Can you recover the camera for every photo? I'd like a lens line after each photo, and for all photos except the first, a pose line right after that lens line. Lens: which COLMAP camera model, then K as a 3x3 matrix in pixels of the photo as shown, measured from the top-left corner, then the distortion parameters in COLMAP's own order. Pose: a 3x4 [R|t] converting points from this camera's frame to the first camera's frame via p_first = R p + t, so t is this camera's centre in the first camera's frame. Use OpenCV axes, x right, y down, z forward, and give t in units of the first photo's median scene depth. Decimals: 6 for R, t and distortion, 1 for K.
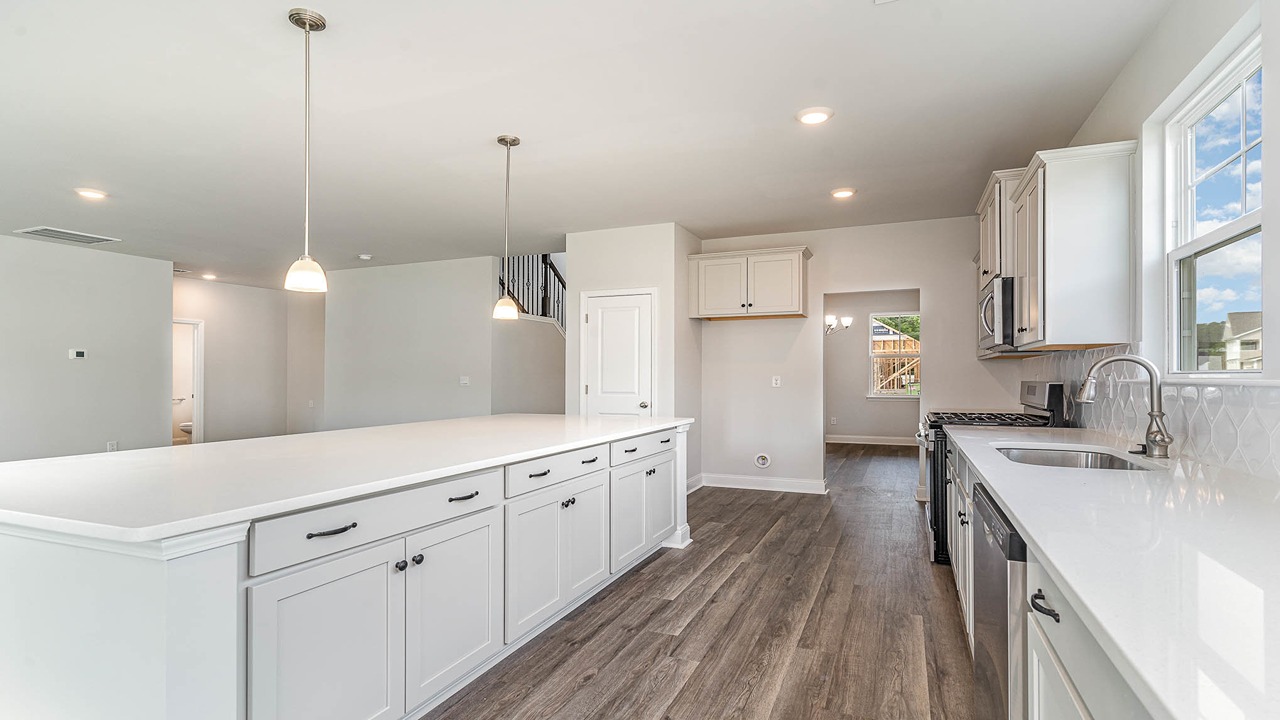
lens RADIAL K [[608.7, 0, 669.6], [0, 608.7, 362.7], [0, 0, 1]] dist [-0.020387, -0.000587]
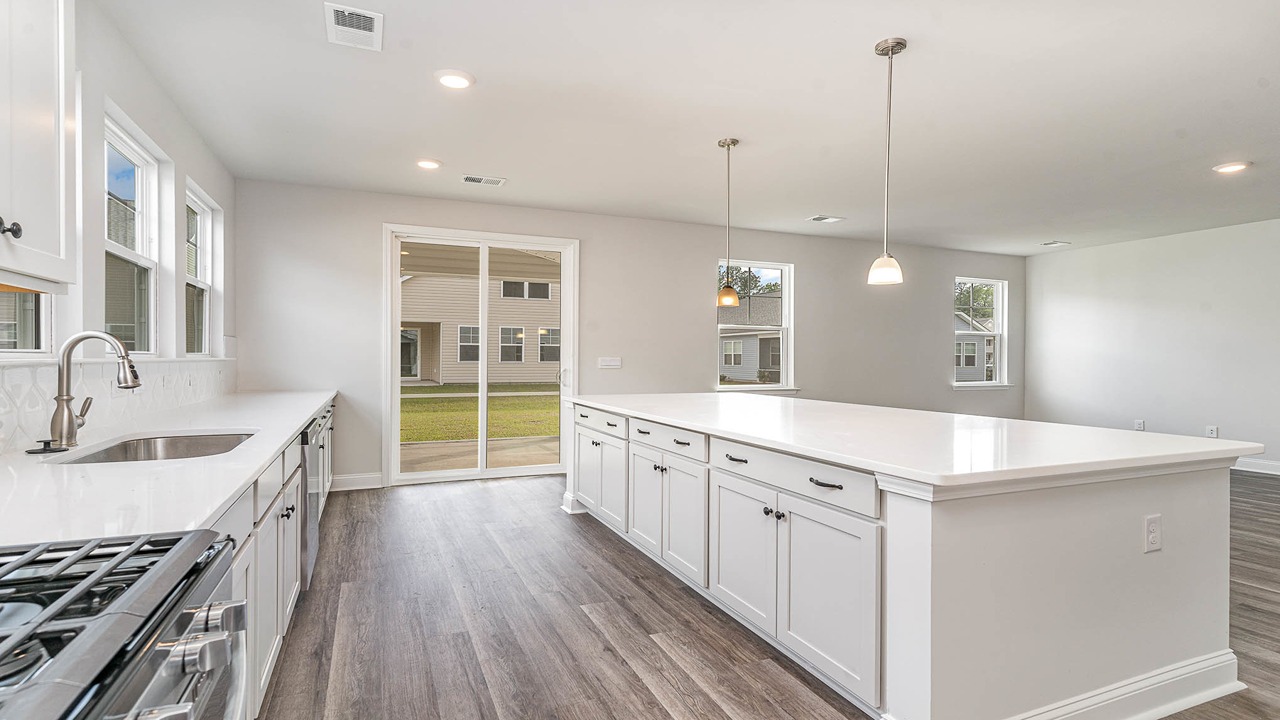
lens RADIAL K [[608.7, 0, 642.8], [0, 608.7, 364.7], [0, 0, 1]] dist [-0.020387, -0.000587]
pose [[-0.707691, 0.005794, -0.706499, 0.616522], [0.010754, 0.999939, -0.002572, 0.036085], [0.706441, -0.009418, -0.707710, 1.671069]]
